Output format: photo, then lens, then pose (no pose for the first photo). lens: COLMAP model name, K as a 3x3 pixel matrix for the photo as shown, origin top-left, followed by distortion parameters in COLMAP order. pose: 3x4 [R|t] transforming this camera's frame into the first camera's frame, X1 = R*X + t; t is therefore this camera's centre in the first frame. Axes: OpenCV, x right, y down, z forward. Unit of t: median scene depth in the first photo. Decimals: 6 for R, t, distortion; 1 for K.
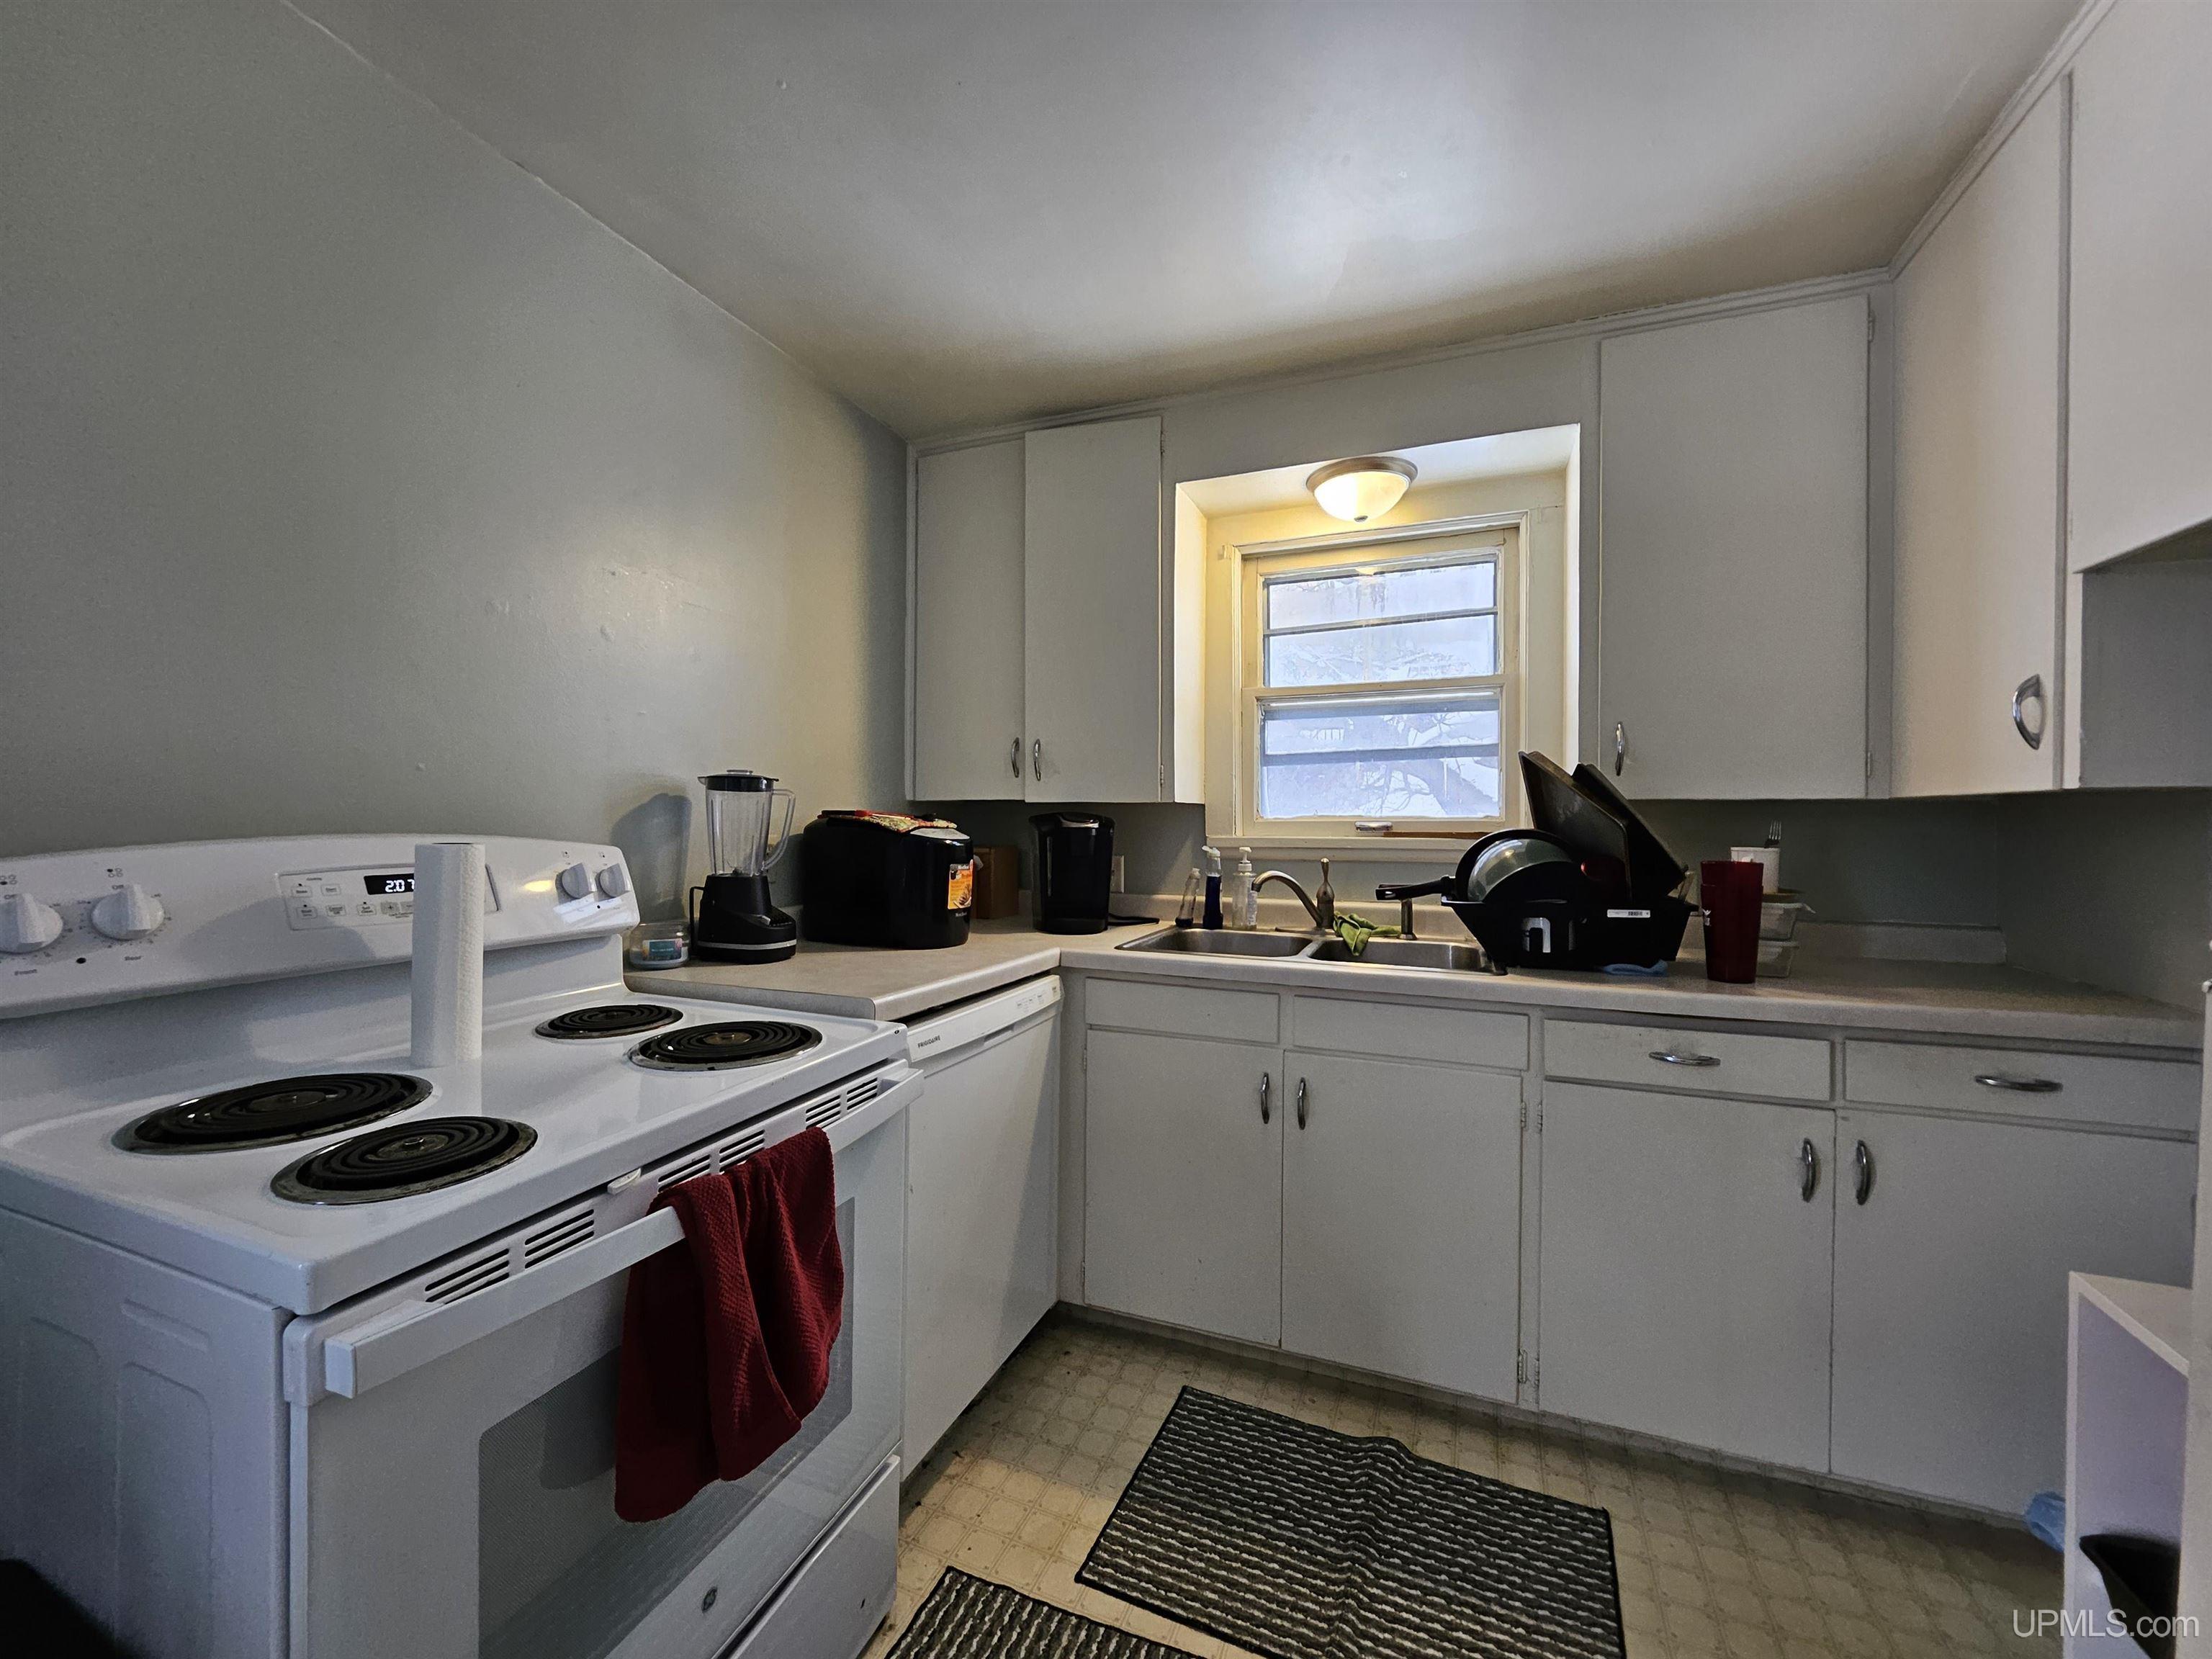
lens RADIAL K [[888.1, 0, 1106.0], [0, 888.1, 829.5], [0, 0, 1]] dist [-0.000217, -0.000686]
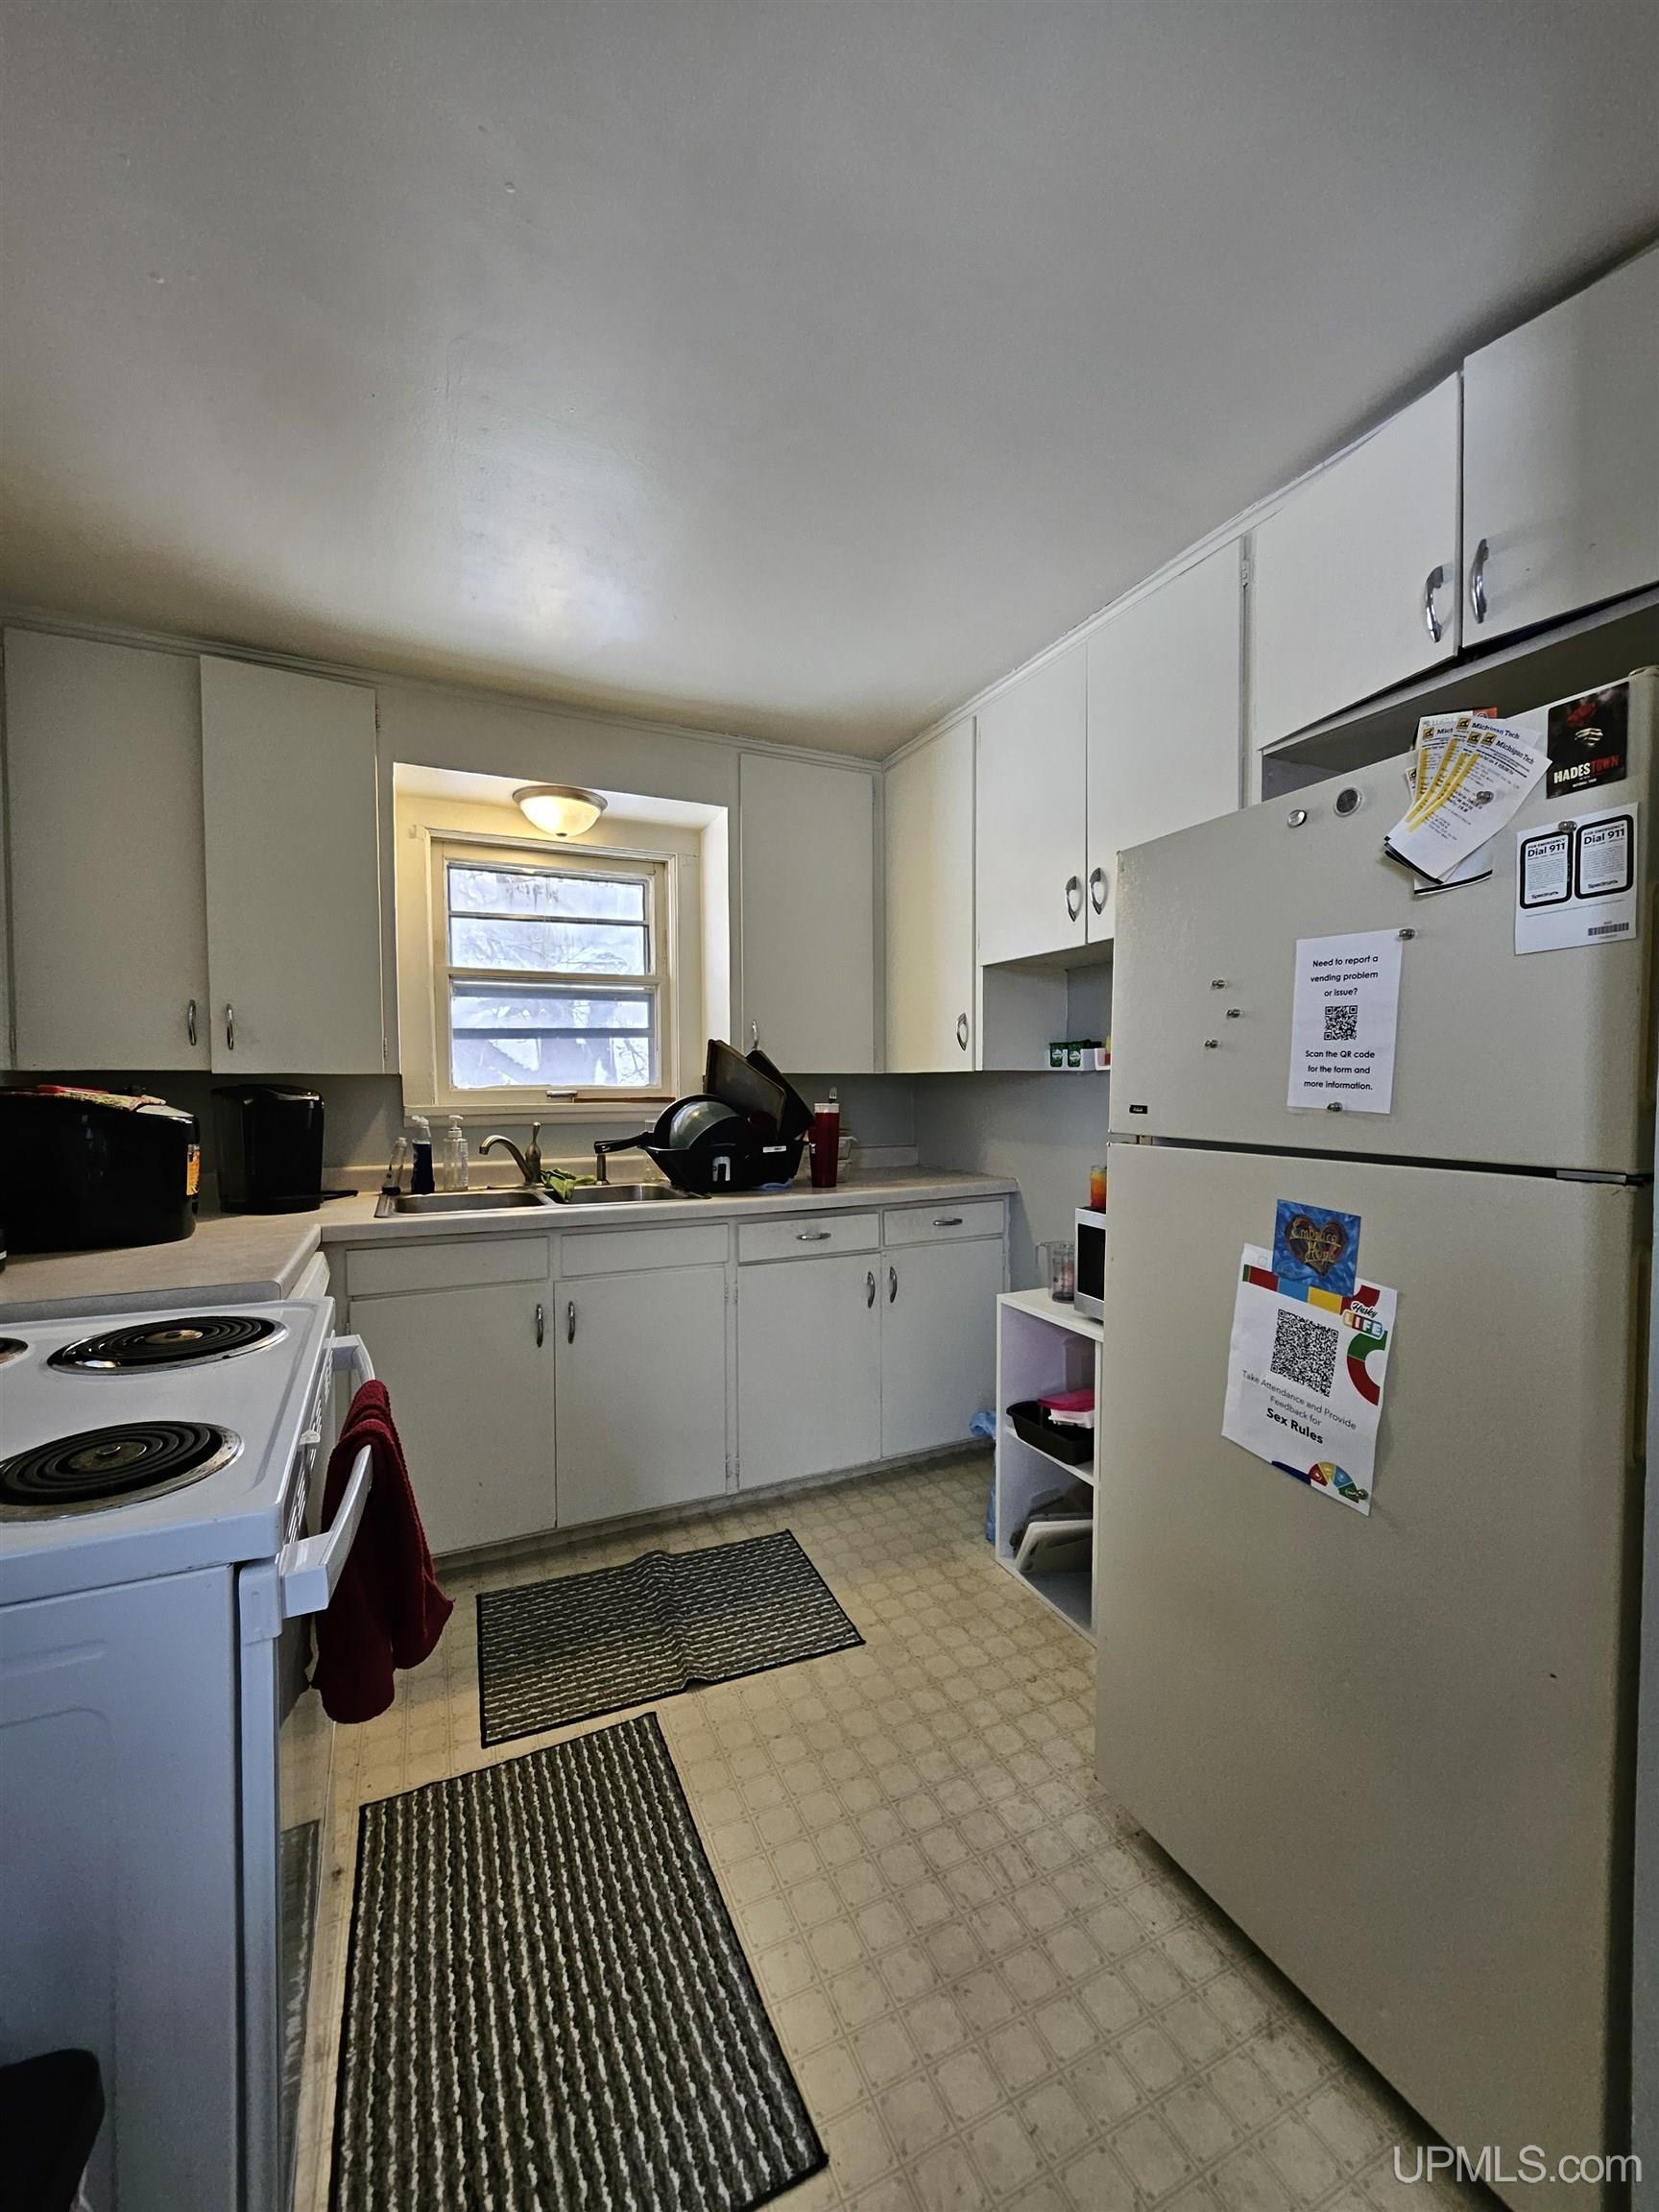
lens RADIAL K [[888.1, 0, 836.6], [0, 888.1, 1121.5], [0, 0, 1]] dist [-0.000217, -0.000686]
pose [[0.669900, -0.039139, 0.741419, -0.427689], [0.016245, 0.999143, 0.038066, -0.007626], [-0.742273, -0.013456, 0.669962, -0.085362]]
